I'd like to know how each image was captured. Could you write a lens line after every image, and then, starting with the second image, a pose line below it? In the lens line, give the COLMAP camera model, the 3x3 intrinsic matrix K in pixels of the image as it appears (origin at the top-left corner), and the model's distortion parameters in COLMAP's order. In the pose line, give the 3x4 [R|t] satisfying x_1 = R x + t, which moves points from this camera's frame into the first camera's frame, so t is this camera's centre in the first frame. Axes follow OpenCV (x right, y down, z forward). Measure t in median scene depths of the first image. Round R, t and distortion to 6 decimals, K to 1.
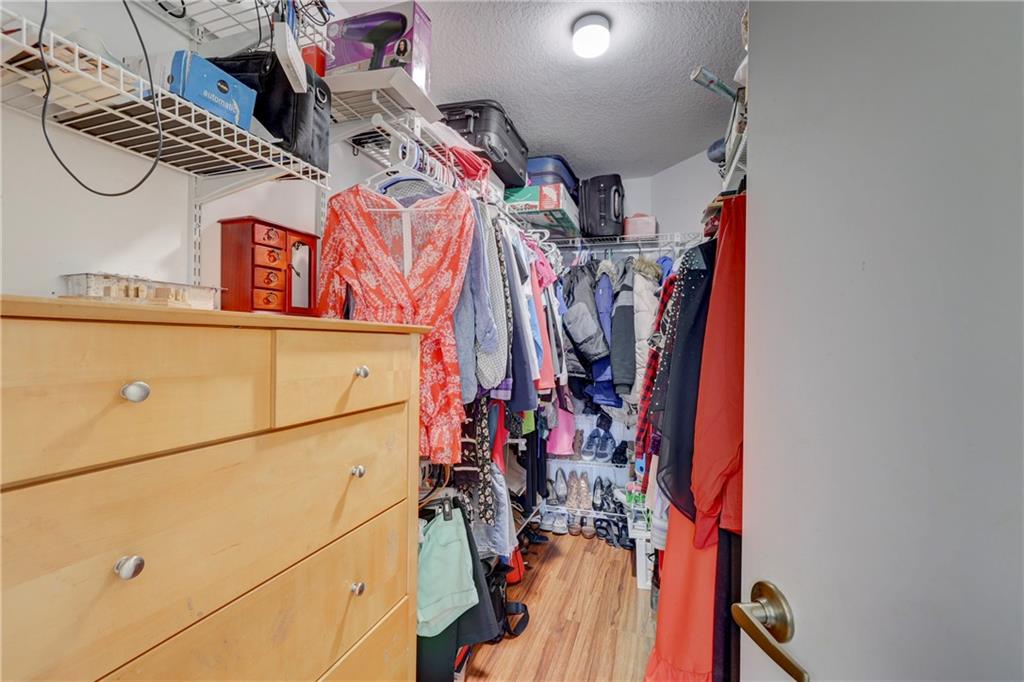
lens RADIAL K [[437.4, 0, 509.7], [0, 437.4, 342.2], [0, 0, 1]] dist [0.001197, -0.001671]
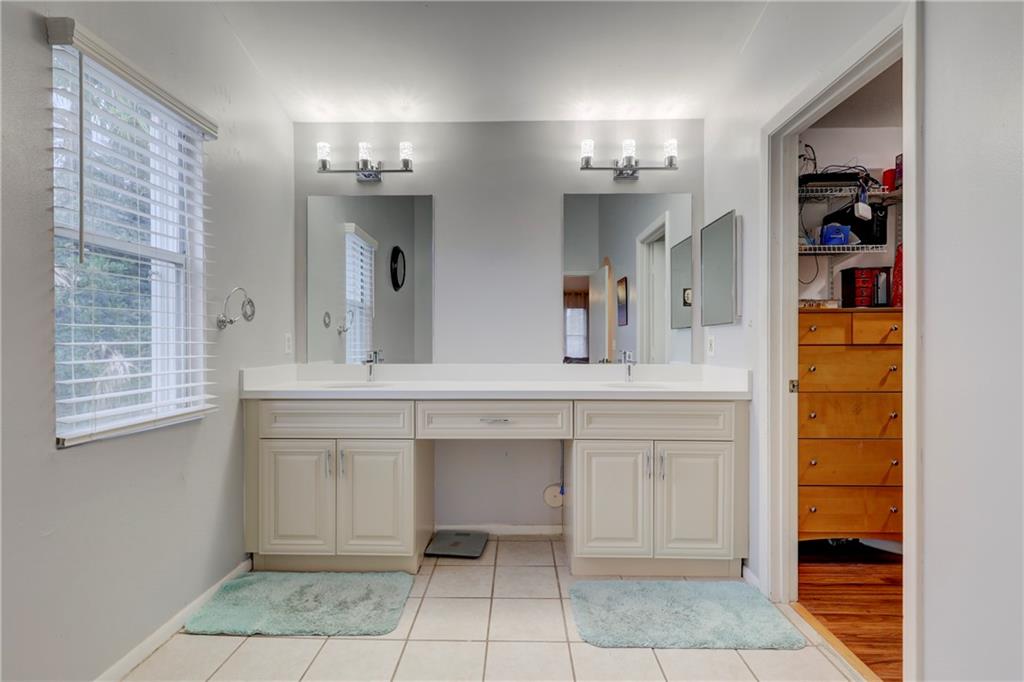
lens RADIAL K [[477.4, 0, 510.8], [0, 477.4, 342.3], [0, 0, 1]] dist [0.004142, -0.001752]
pose [[0.315057, -0.008277, -0.949037, 1.361281], [0.008470, 0.999947, -0.005909, 0.127624], [0.949035, -0.006177, 0.315110, -1.686081]]
